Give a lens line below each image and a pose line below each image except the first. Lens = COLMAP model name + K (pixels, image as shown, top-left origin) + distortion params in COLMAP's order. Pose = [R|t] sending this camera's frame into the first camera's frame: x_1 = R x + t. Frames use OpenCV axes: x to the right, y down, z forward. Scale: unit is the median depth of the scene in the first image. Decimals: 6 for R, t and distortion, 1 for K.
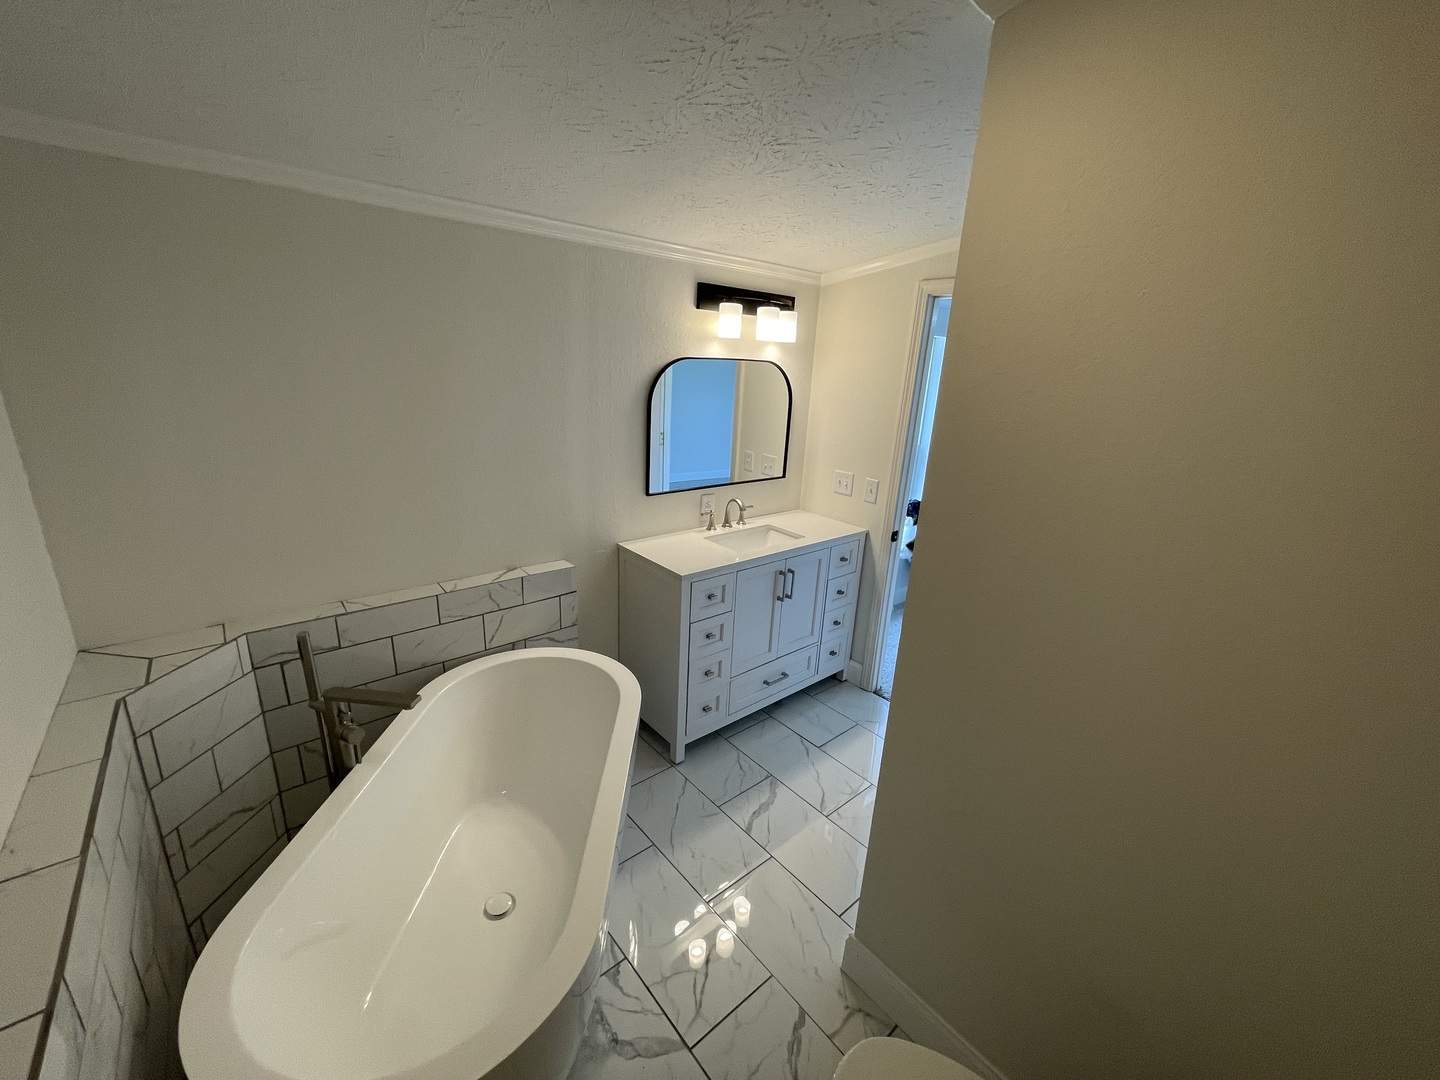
lens RADIAL K [[580.1, 0, 720.0], [0, 580.1, 540.0], [0, 0, 1]] dist [-0.000062, 0.000086]
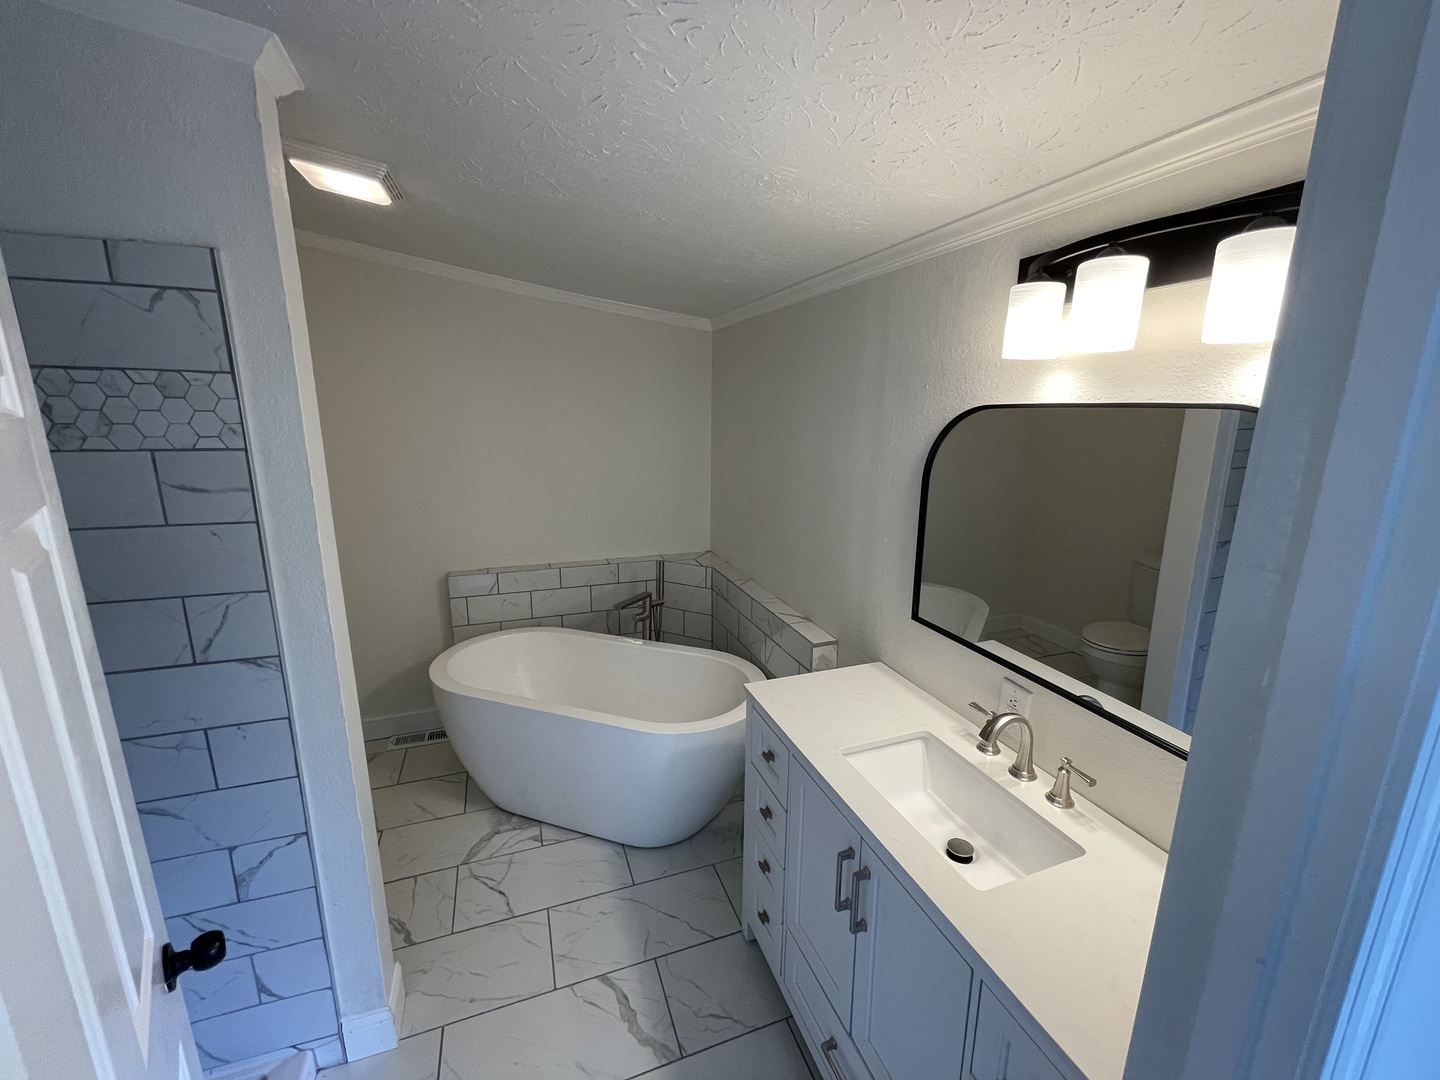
lens RADIAL K [[580.1, 0, 720.0], [0, 580.1, 540.0], [0, 0, 1]] dist [-0.000062, 0.000086]
pose [[-0.347277, 0.161350, -0.923777, 0.584248], [-0.299260, 0.914512, 0.272233, -0.293600], [0.888731, 0.370990, -0.269303, 1.042706]]
